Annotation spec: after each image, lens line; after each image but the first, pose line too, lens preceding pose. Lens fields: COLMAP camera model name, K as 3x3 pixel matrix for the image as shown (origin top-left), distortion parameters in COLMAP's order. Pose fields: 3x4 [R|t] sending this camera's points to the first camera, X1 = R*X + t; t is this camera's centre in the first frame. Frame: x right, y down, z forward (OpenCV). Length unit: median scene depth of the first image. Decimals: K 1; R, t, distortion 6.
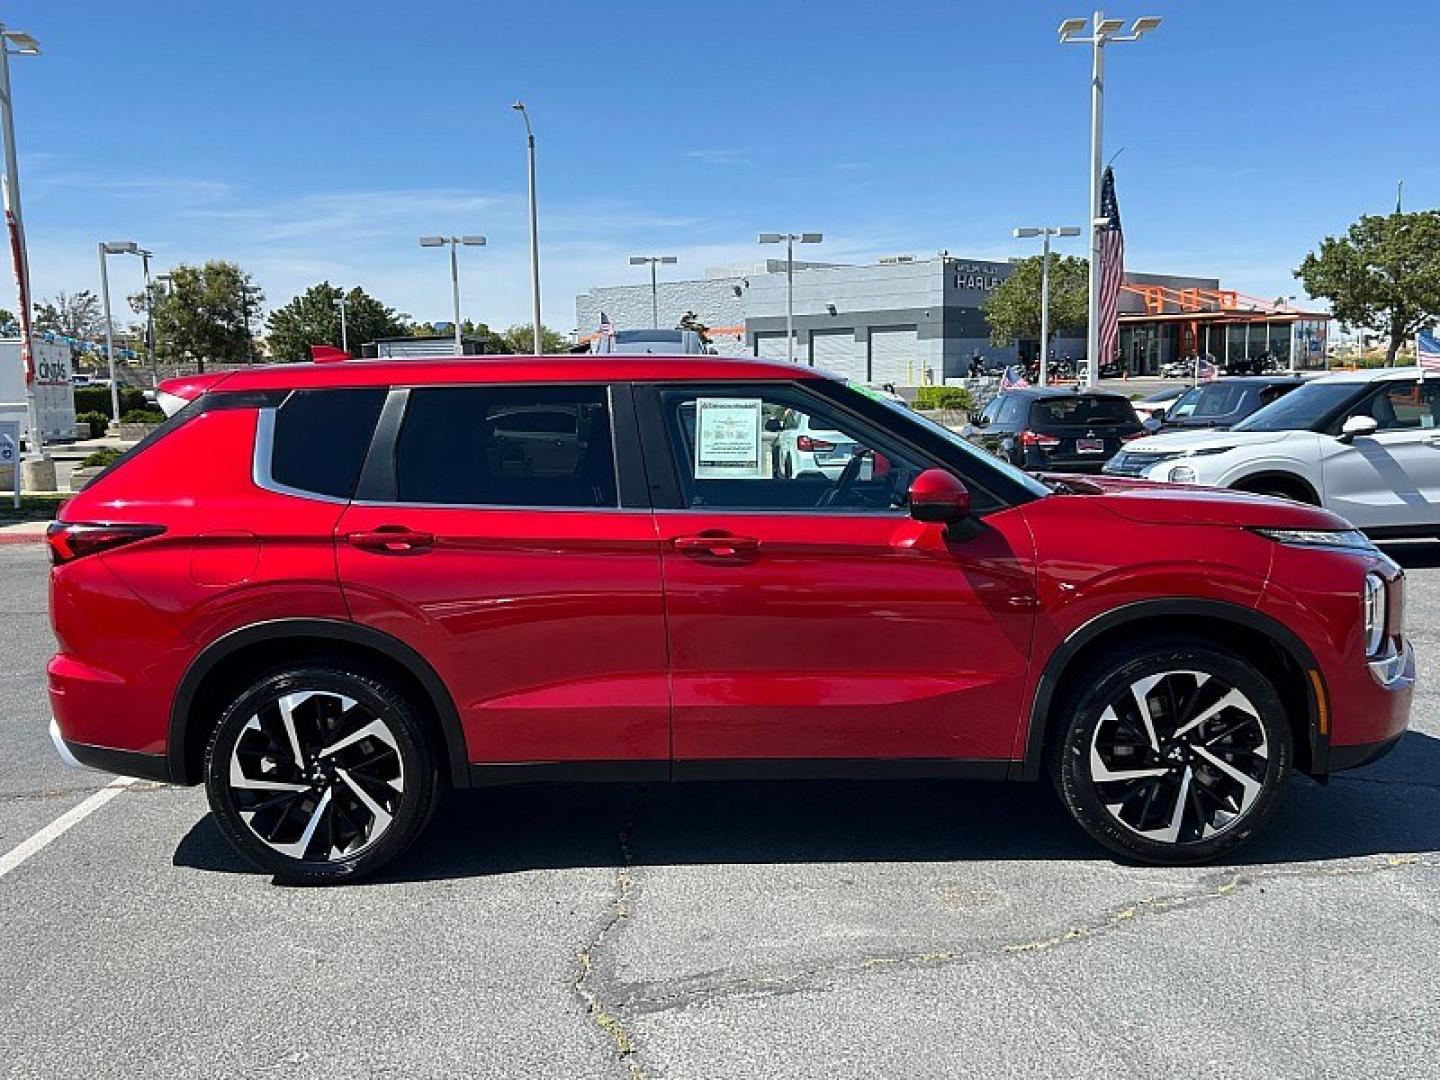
lens RADIAL K [[1337.0, 0, 715.9], [0, 1337.0, 572.5], [0, 0, 1]] dist [0.032477, -0.005115]
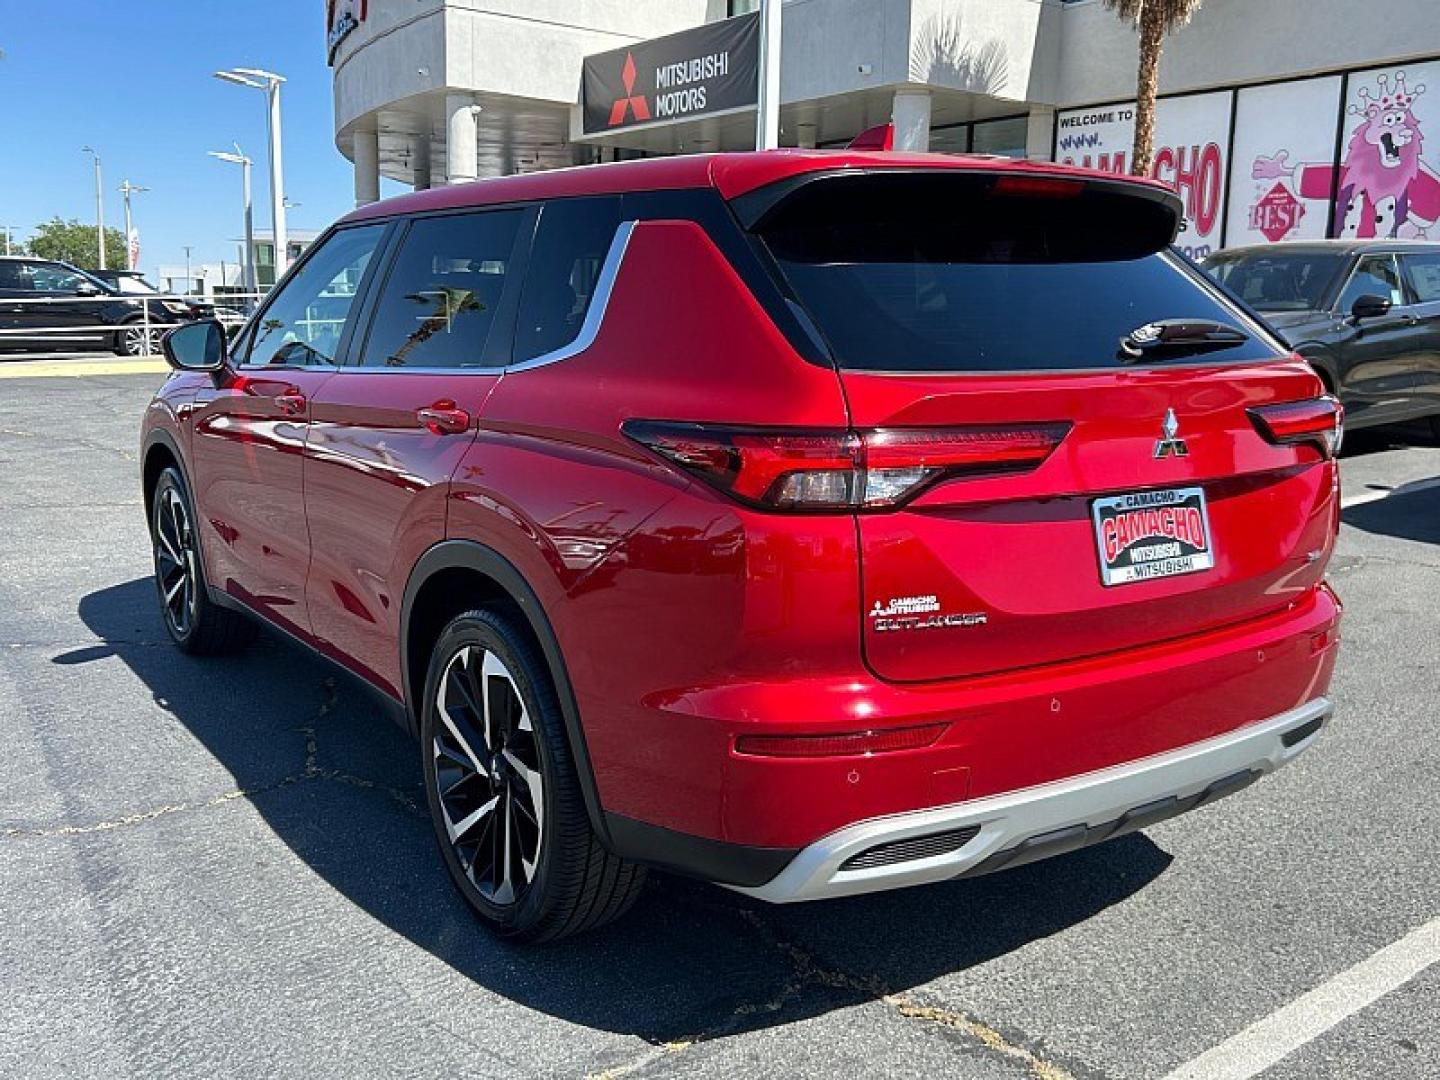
lens RADIAL K [[1340.1, 0, 709.8], [0, 1340.1, 537.2], [0, 0, 1]] dist [0.013388, 0.011563]
pose [[-0.575638, -0.124206, 0.808216, -0.865801], [0.113228, 0.966767, 0.229217, -0.157104], [-0.809827, 0.223459, -0.542445, 1.633707]]
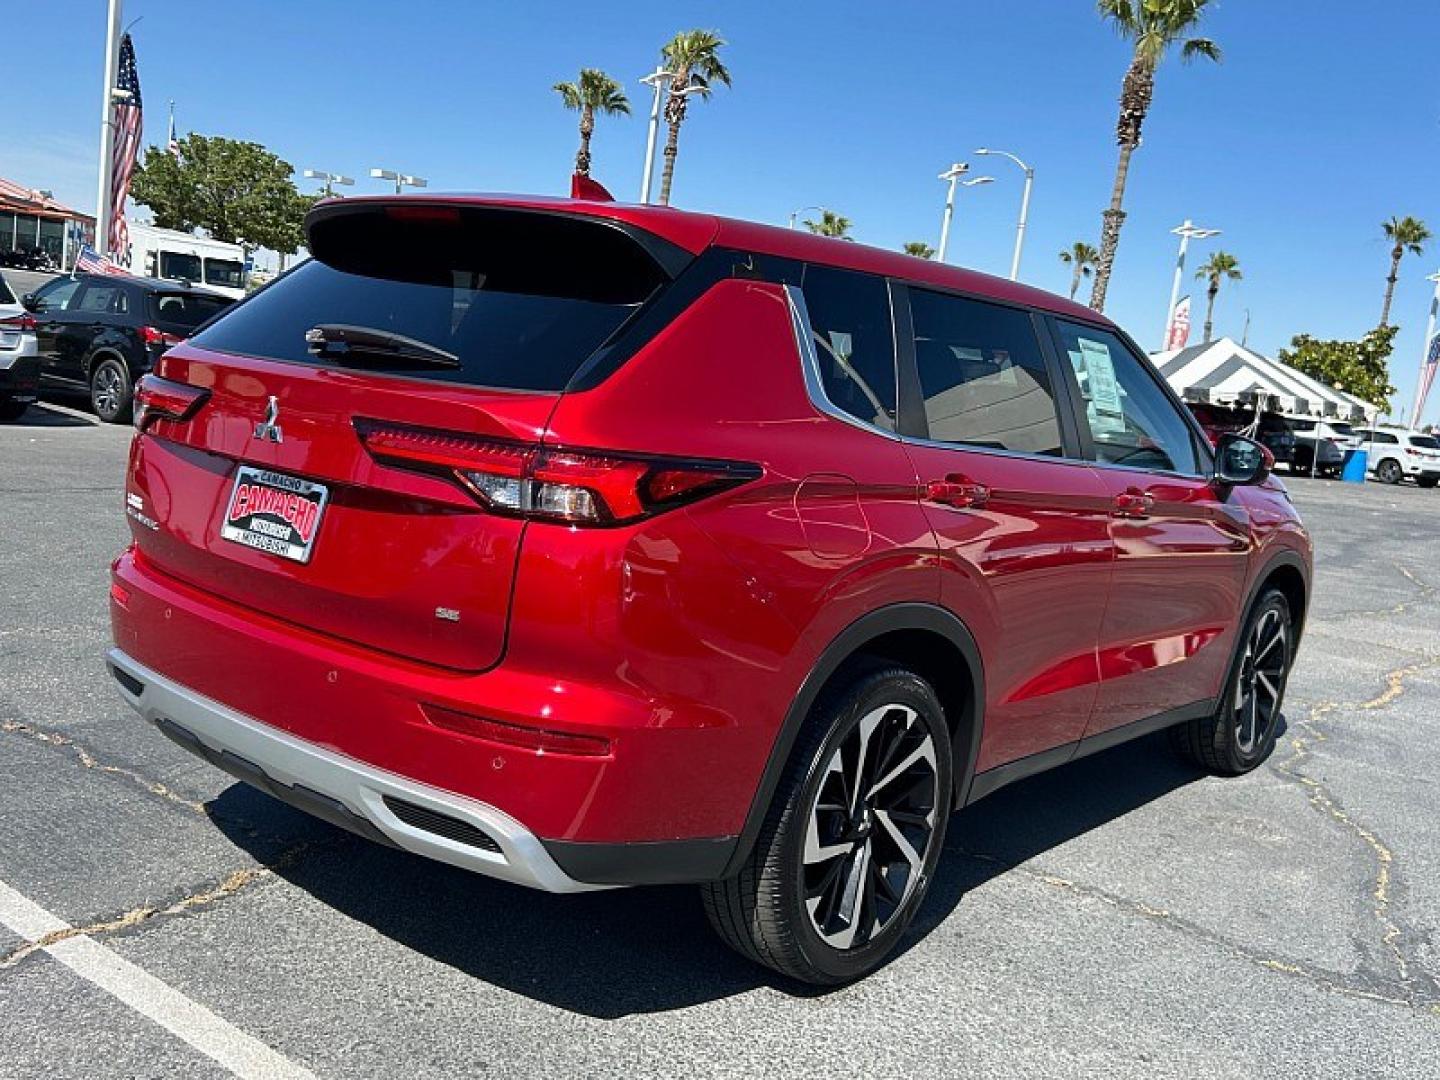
lens RADIAL K [[1340.1, 0, 709.8], [0, 1340.1, 537.2], [0, 0, 1]] dist [0.013388, 0.011563]
pose [[0.616999, -0.011528, 0.786880, -0.880665], [-0.022718, 0.999215, 0.032452, -0.019679], [-0.786636, -0.037900, 0.616252, 0.625546]]
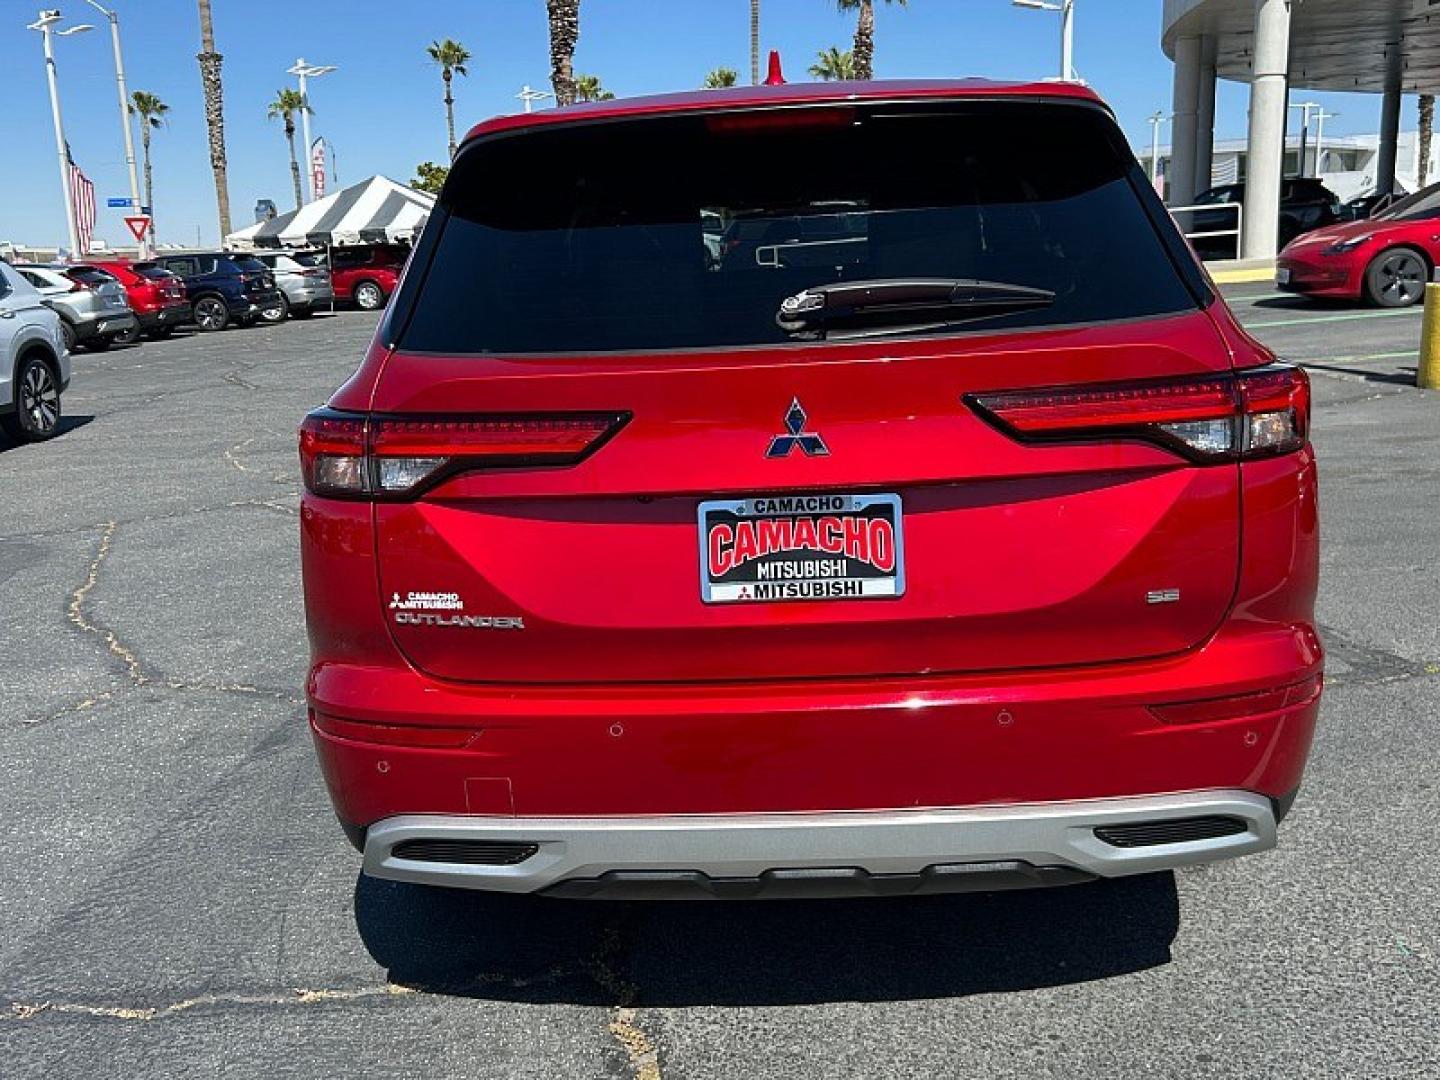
lens RADIAL K [[1340.1, 0, 709.8], [0, 1340.1, 537.2], [0, 0, 1]] dist [0.013388, 0.011563]
pose [[0.023757, -0.197808, 0.979953, -0.971334], [0.178639, 0.965293, 0.190518, -0.104583], [-0.983628, 0.170531, 0.058269, 1.174879]]
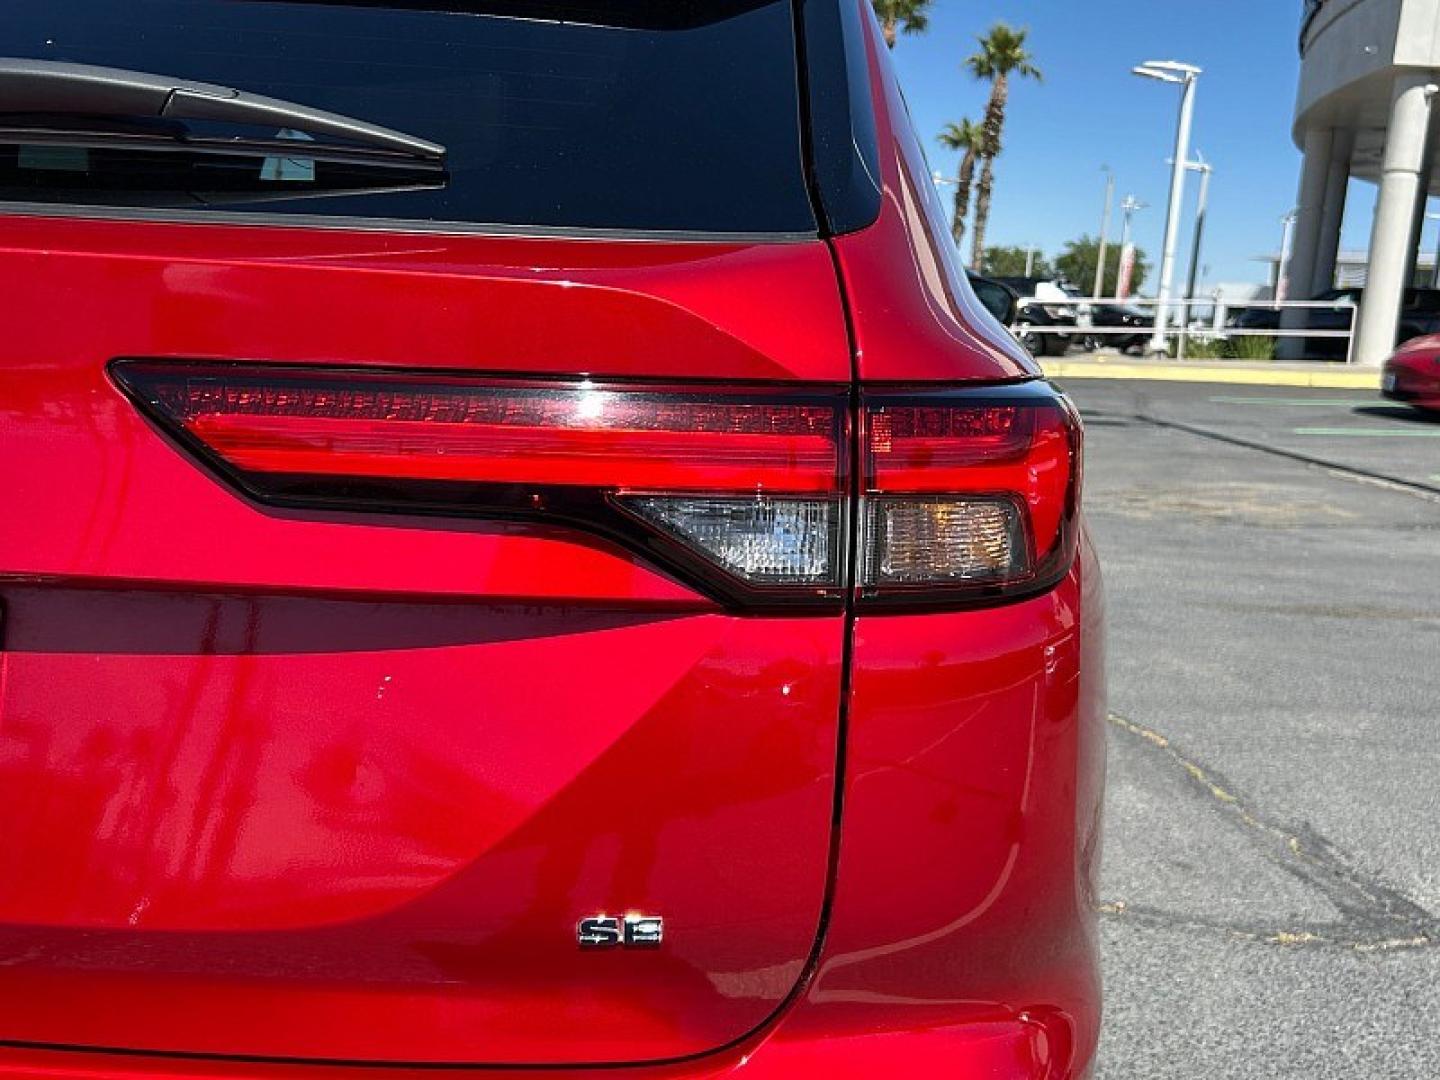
lens RADIAL K [[1353.8, 0, 750.0], [0, 1353.8, 537.3], [0, 0, 1]] dist [0.039373, -0.006135]
pose [[0.079810, -0.150046, 0.985453, -0.679950], [0.078735, 0.986466, 0.143824, -0.044531], [-0.993696, 0.066111, 0.090543, 1.007784]]
